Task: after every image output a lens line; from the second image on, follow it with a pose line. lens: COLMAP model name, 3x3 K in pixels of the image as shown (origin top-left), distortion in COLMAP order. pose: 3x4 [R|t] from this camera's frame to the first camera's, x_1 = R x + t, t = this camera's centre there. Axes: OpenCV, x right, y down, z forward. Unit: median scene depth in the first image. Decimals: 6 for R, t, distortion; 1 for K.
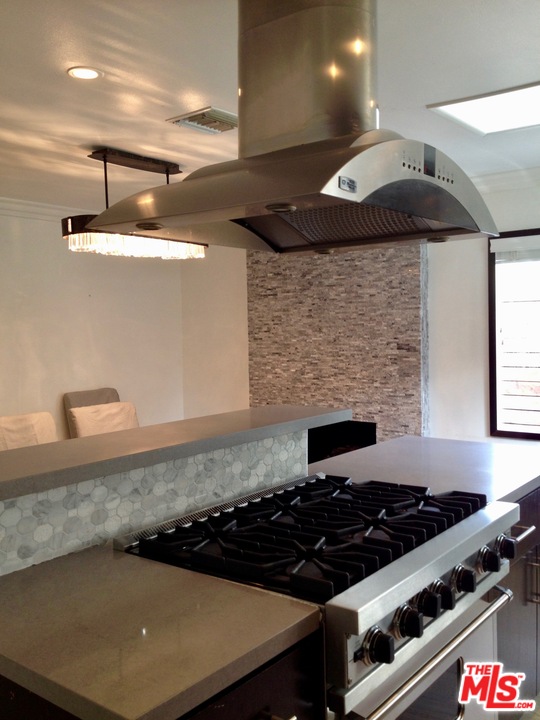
lens RADIAL K [[719.4, 0, 269.5], [0, 719.4, 359.0], [0, 0, 1]] dist [0.262118, 0.000000]
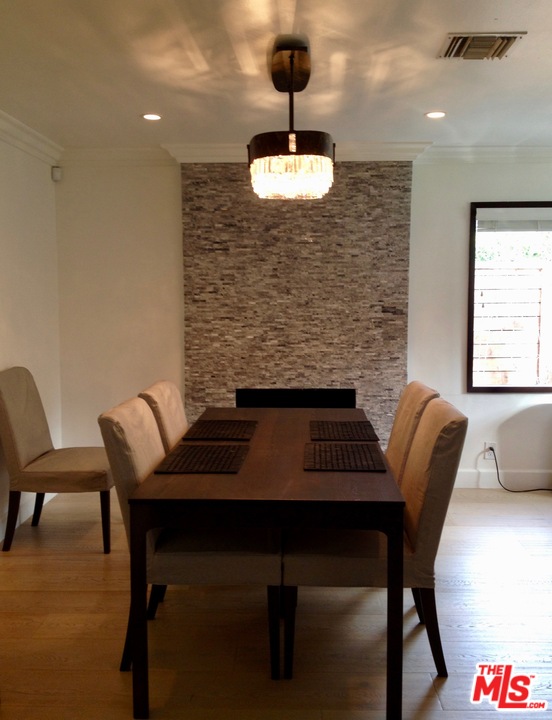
lens RADIAL K [[780.3, 0, 275.9], [0, 780.3, 360.9], [0, 0, 1]] dist [0.238606, 0.000000]
pose [[0.779567, -0.030405, 0.625581, -0.569190], [0.013405, 0.999402, 0.031869, 0.015625], [-0.626176, -0.016459, 0.779508, 0.245708]]
